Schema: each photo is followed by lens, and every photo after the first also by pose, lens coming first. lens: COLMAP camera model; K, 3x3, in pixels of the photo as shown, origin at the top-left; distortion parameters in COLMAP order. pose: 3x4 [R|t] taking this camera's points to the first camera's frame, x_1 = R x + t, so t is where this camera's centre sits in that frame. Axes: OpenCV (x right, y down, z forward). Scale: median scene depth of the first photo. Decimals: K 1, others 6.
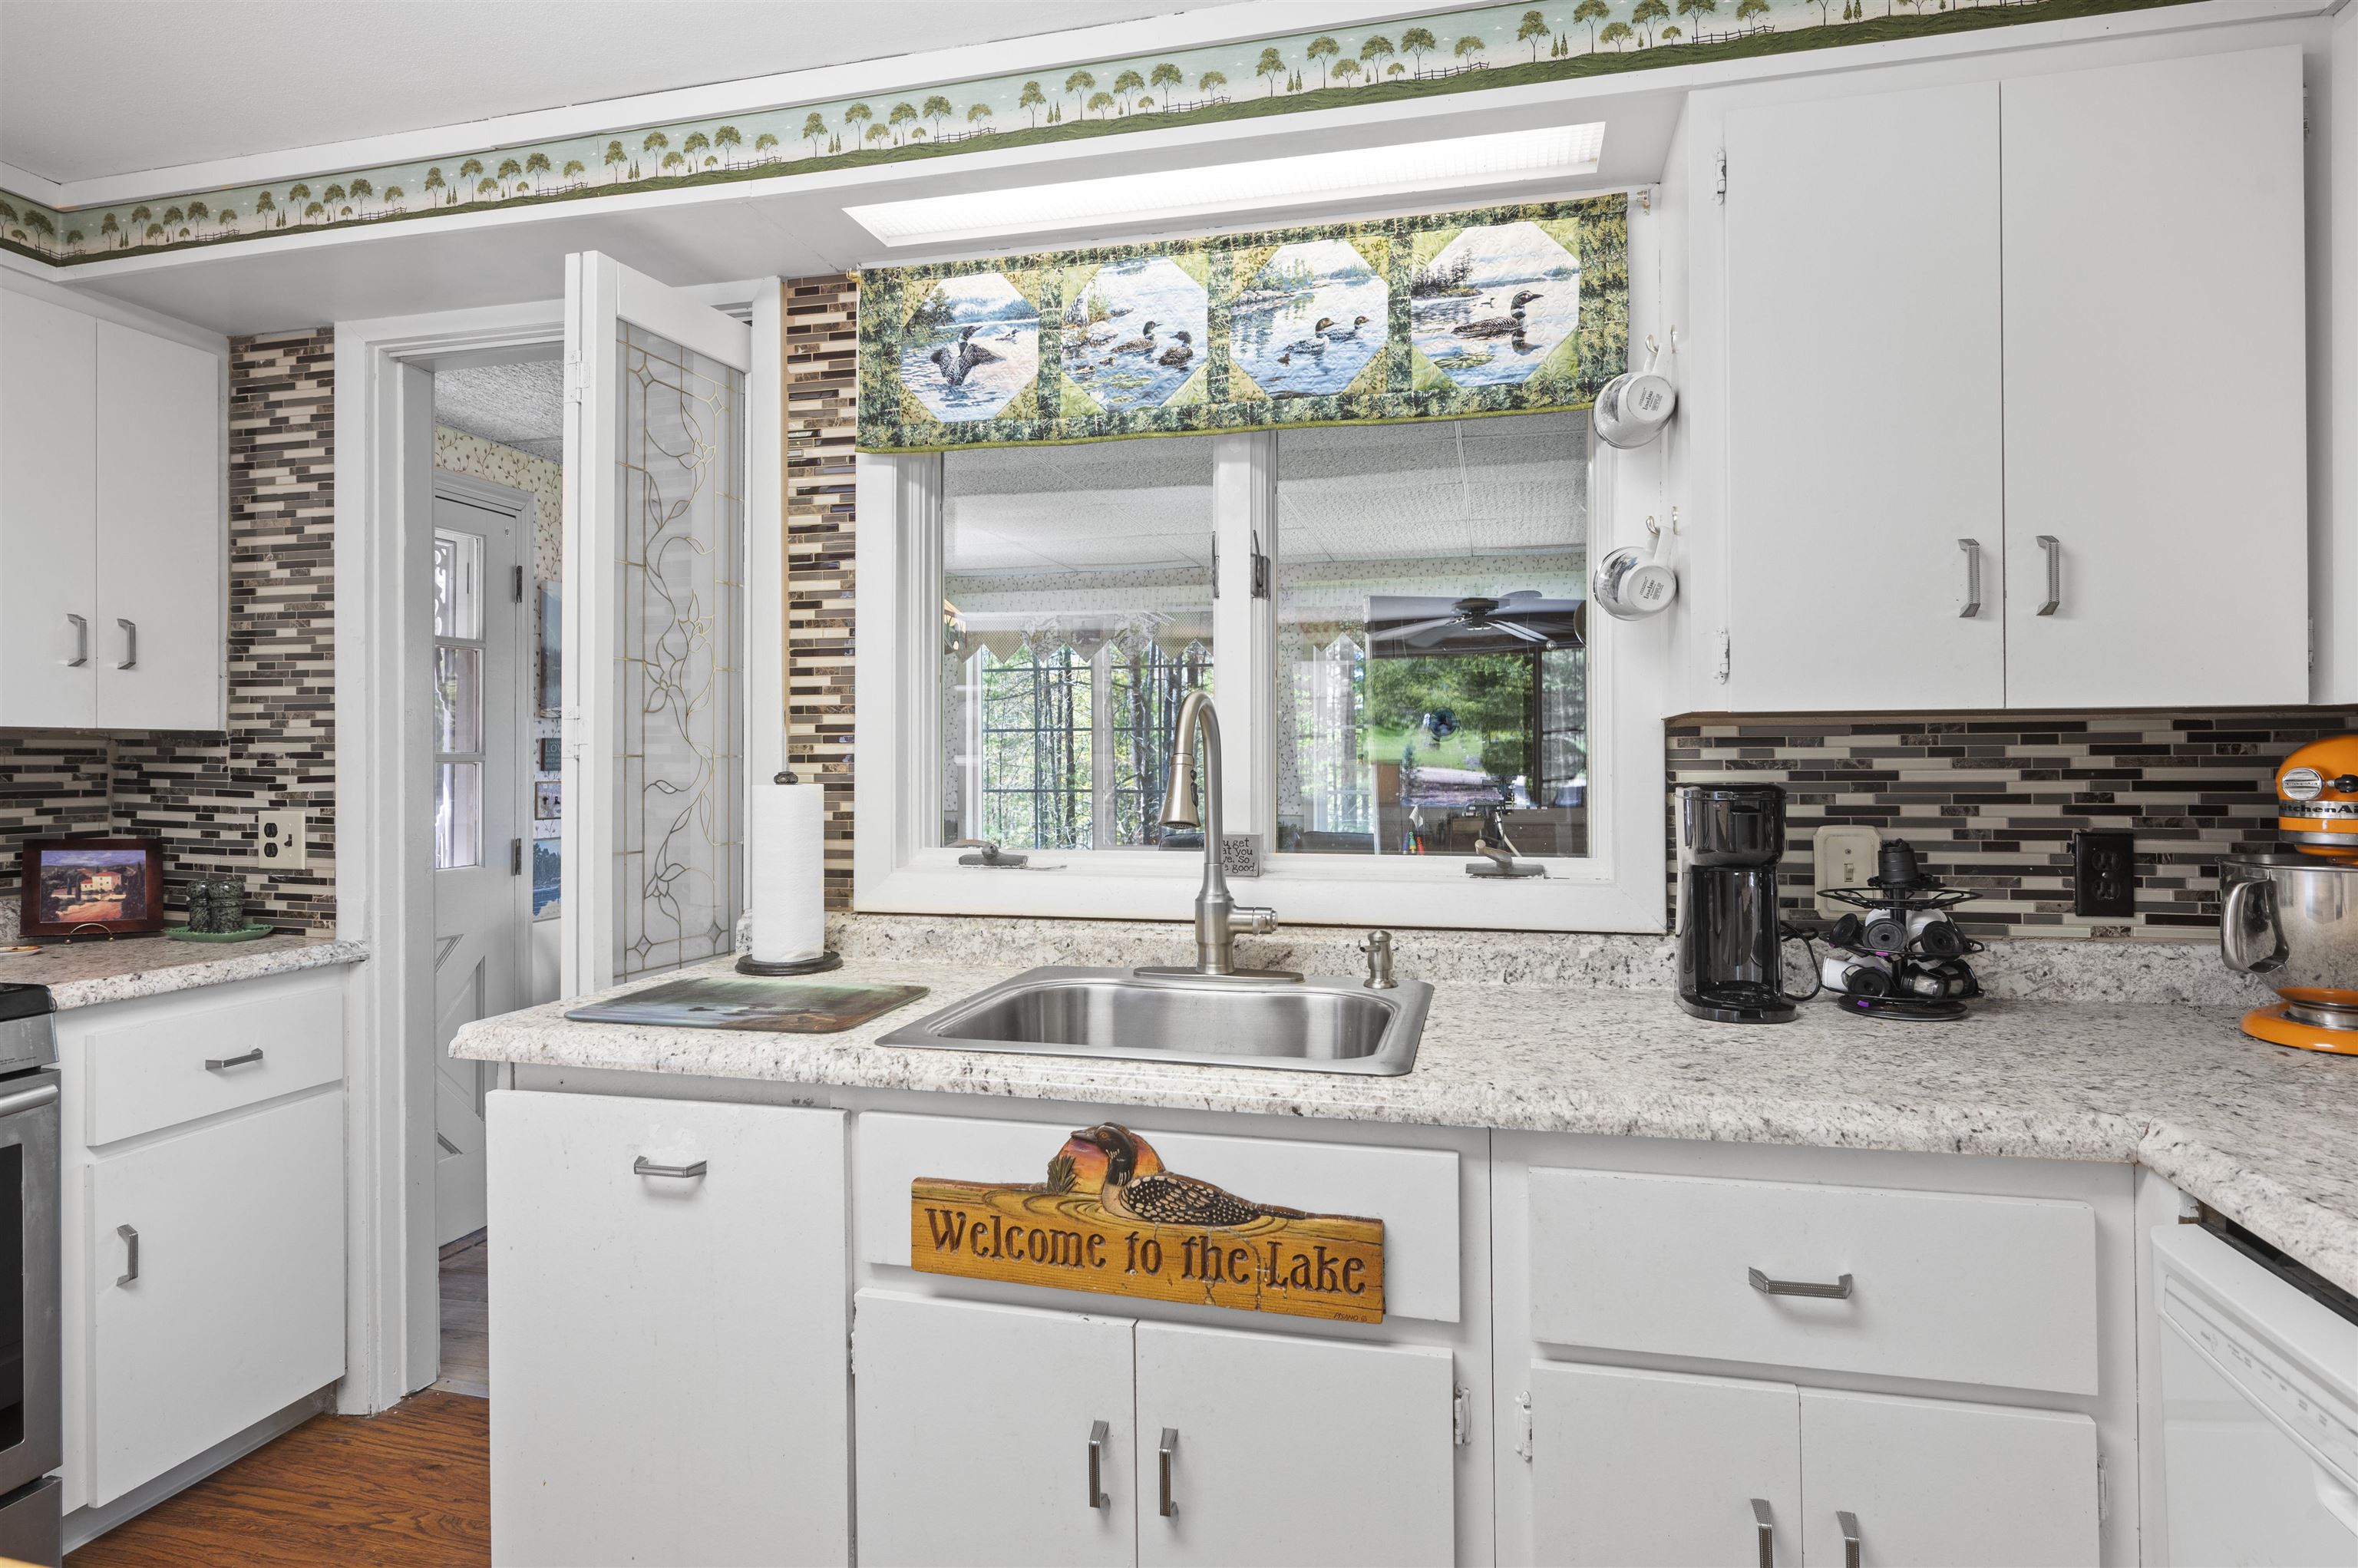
lens RADIAL K [[1248.6, 0, 1190.1], [0, 1248.6, 754.6], [0, 0, 1]] dist [-0.000494, -0.000146]
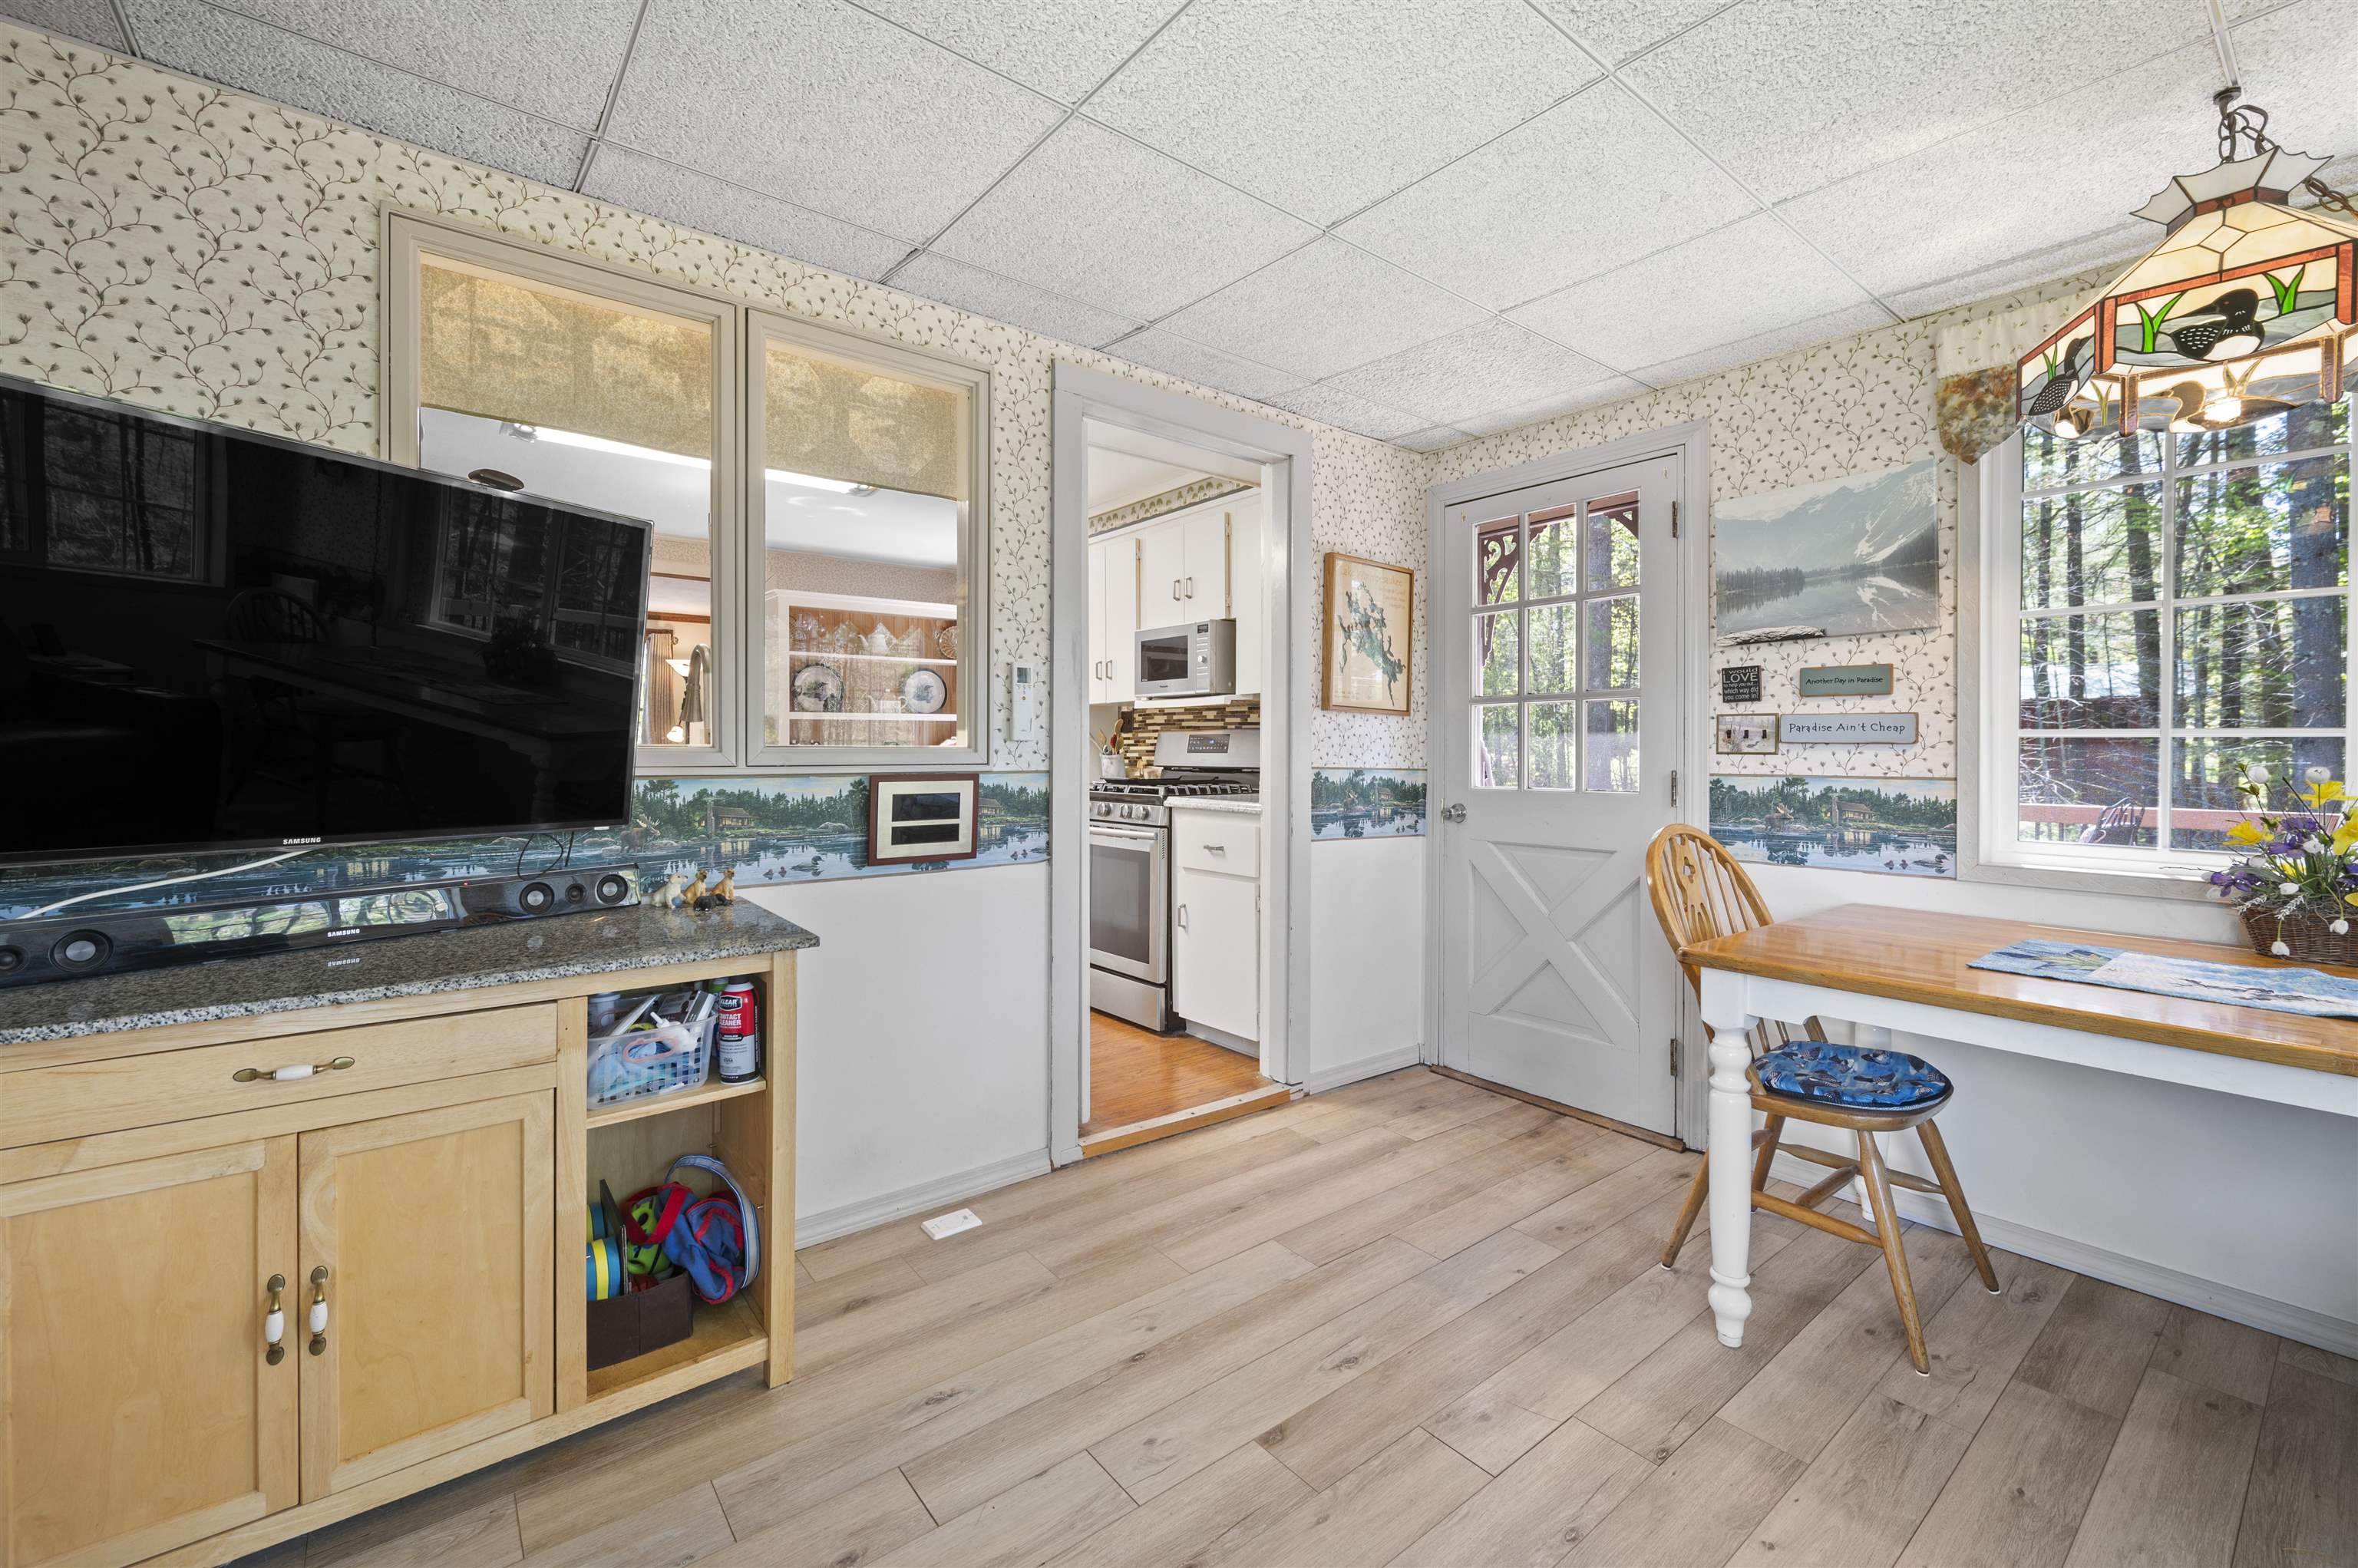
lens RADIAL K [[987.5, 0, 1157.3], [0, 987.5, 746.2], [0, 0, 1]] dist [-0.001906, -0.000124]
pose [[-0.627327, -0.005583, -0.778736, 0.642399], [0.003199, 0.999947, -0.009746, 0.099260], [0.778749, -0.008605, -0.627277, 2.163940]]
